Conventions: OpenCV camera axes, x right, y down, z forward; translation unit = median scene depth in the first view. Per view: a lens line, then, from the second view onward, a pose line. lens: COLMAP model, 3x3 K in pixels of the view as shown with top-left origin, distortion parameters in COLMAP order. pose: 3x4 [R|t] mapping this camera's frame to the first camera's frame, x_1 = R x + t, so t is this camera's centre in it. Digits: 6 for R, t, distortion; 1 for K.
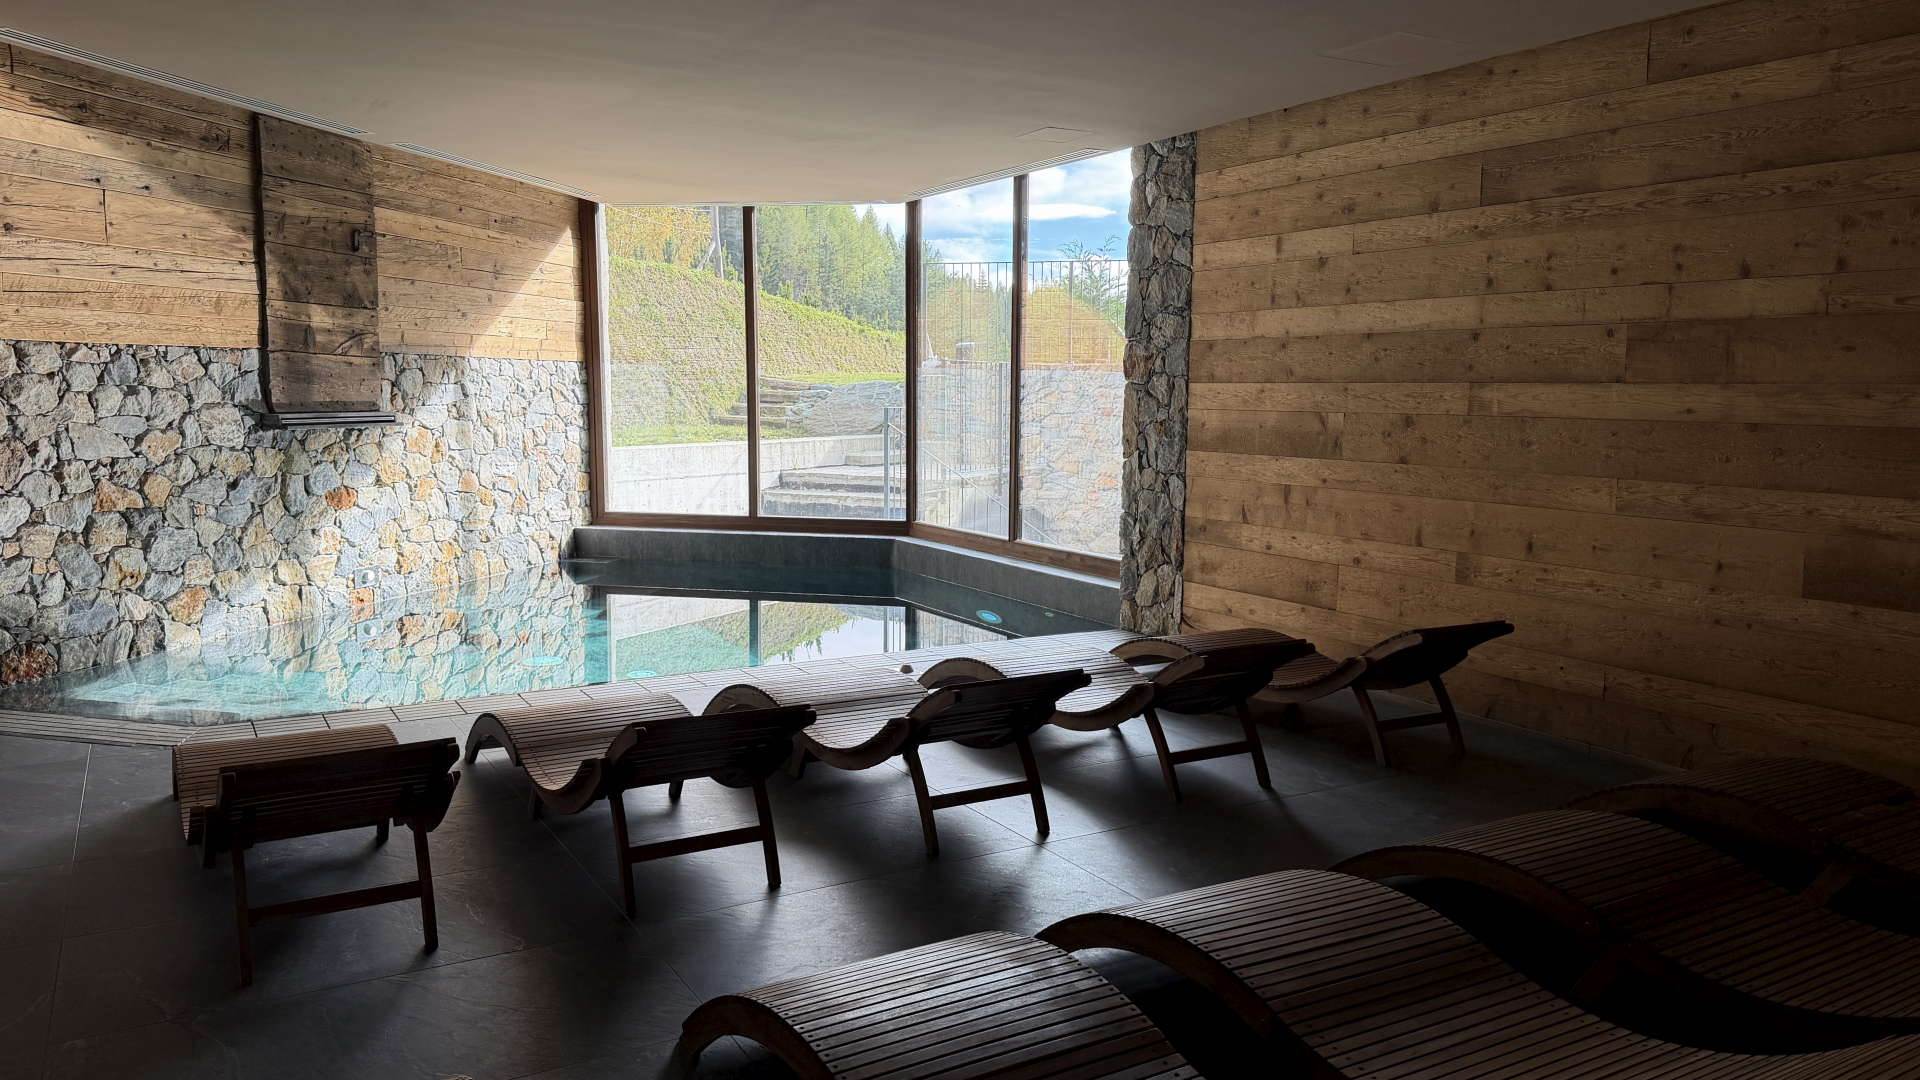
lens RADIAL K [[1347.2, 0, 964.2], [0, 1347.2, 545.3], [0, 0, 1]] dist [0.081303, -0.104151]
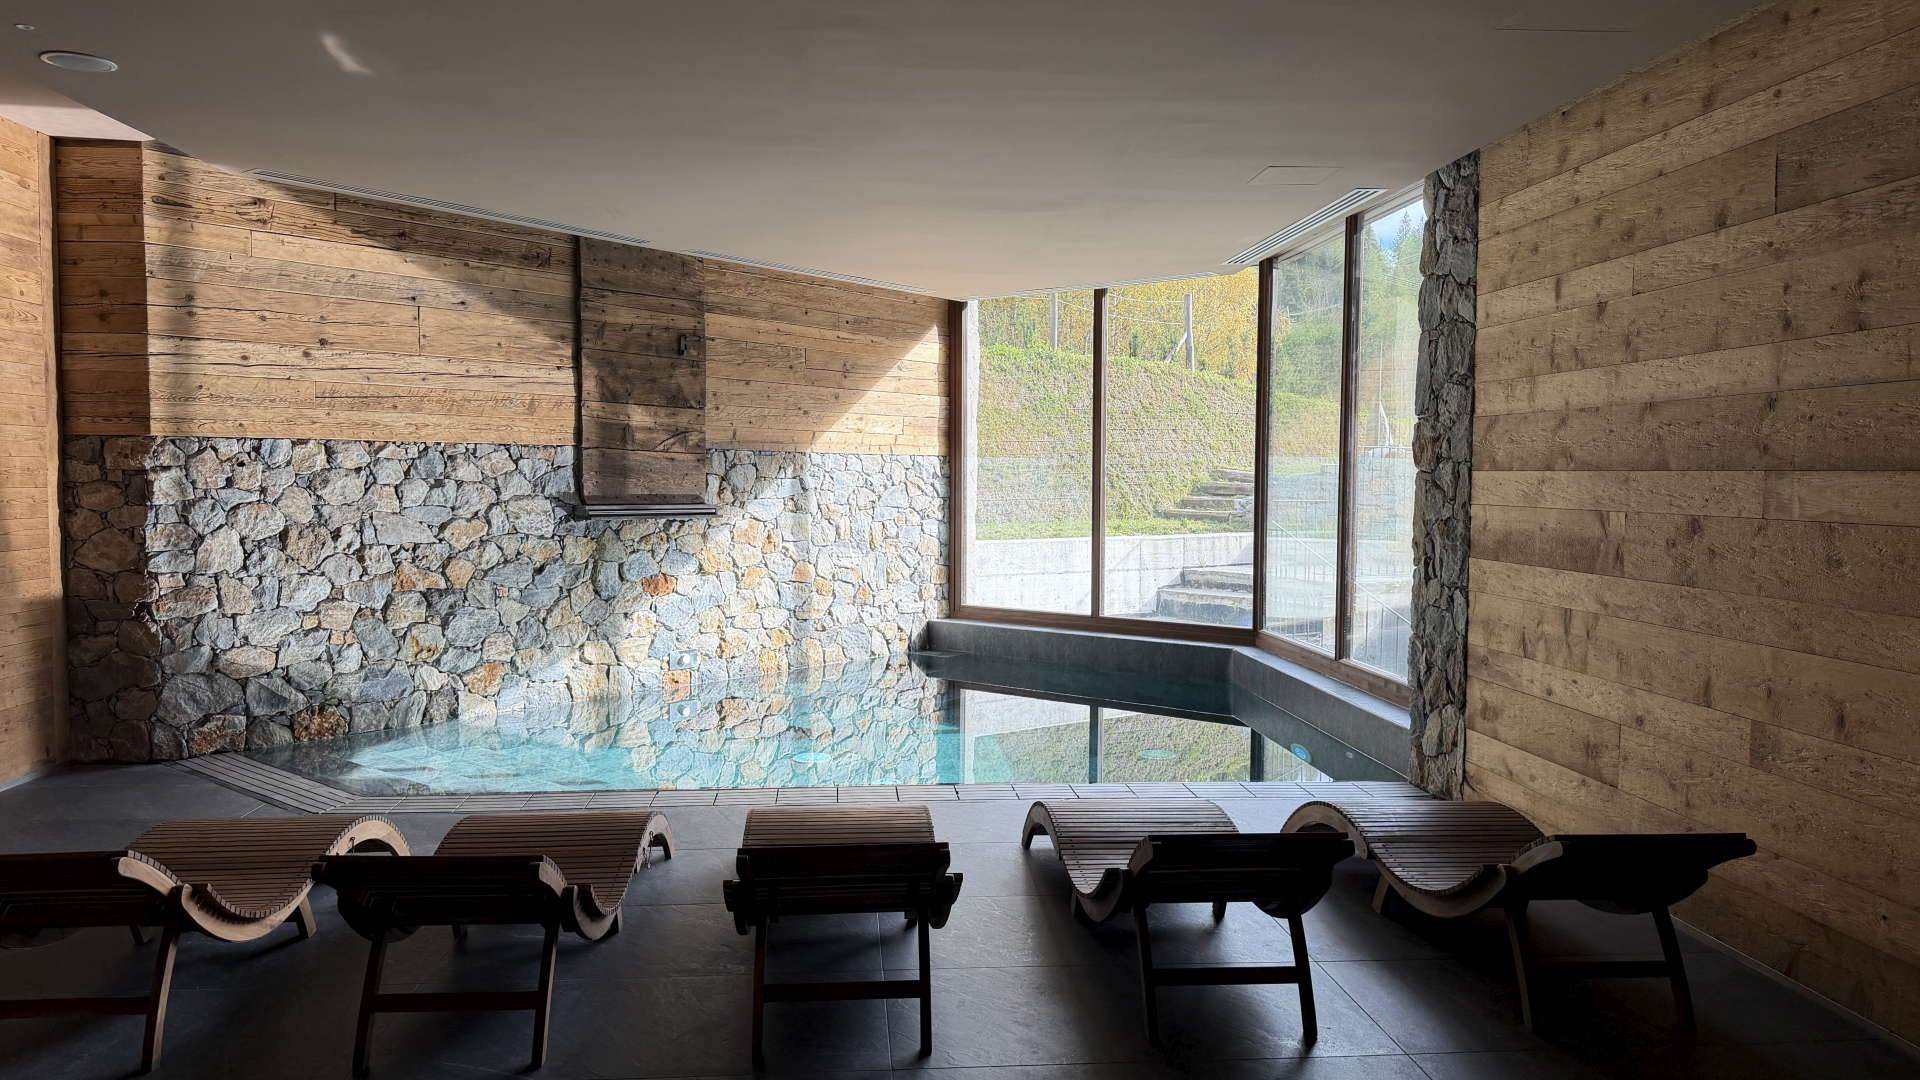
lens RADIAL K [[1347.2, 0, 952.5], [0, 1347.2, 549.3], [0, 0, 1]] dist [0.081303, -0.104151]
pose [[0.902580, 0.021211, -0.430000, 0.241312], [-0.049428, 0.997287, -0.054557, -0.018818], [0.427676, 0.070496, 0.901179, 0.174650]]
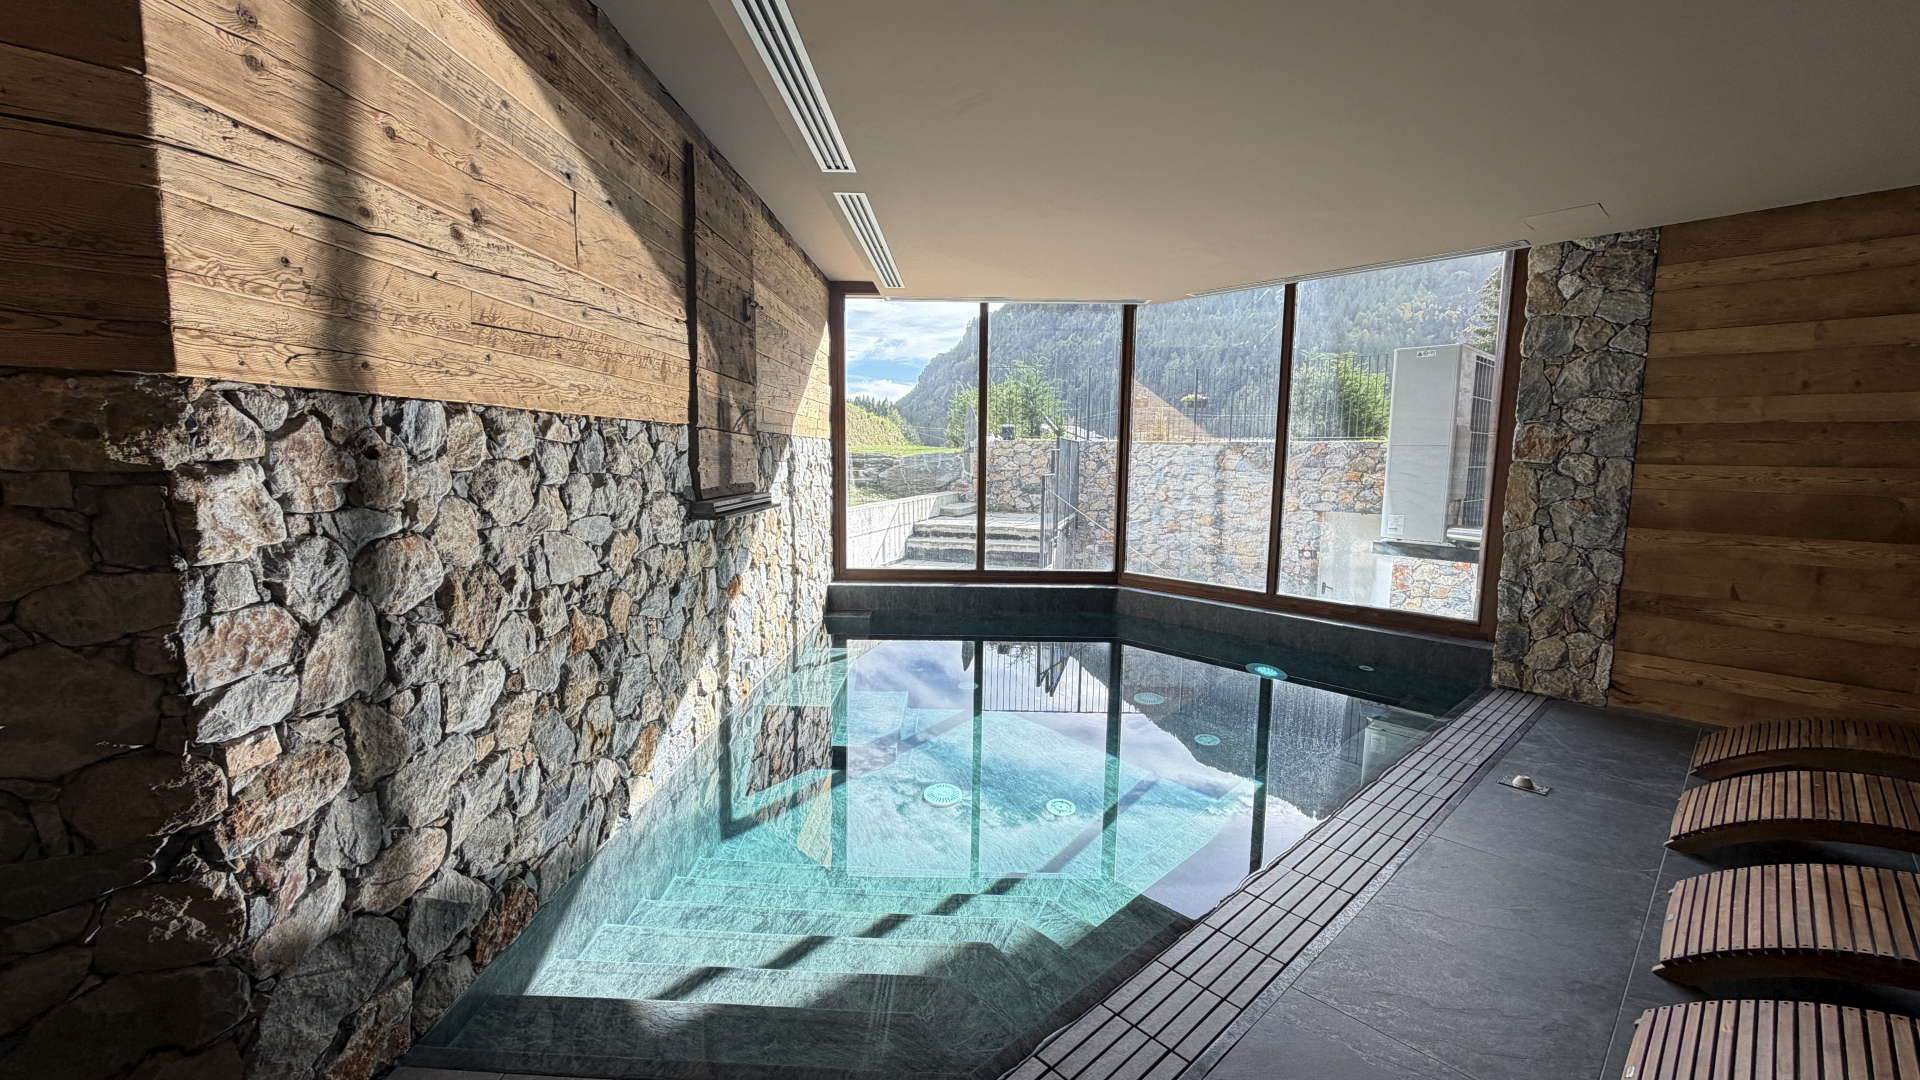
lens RADIAL K [[766.3, 0, 962.0], [0, 766.3, 541.2], [0, 0, 1]] dist [0.002376, 0.000019]
pose [[0.976832, -0.021697, 0.212905, -0.489828], [0.022053, 0.999757, 0.000703, -0.074204], [-0.212868, 0.004008, 0.977073, 0.542048]]
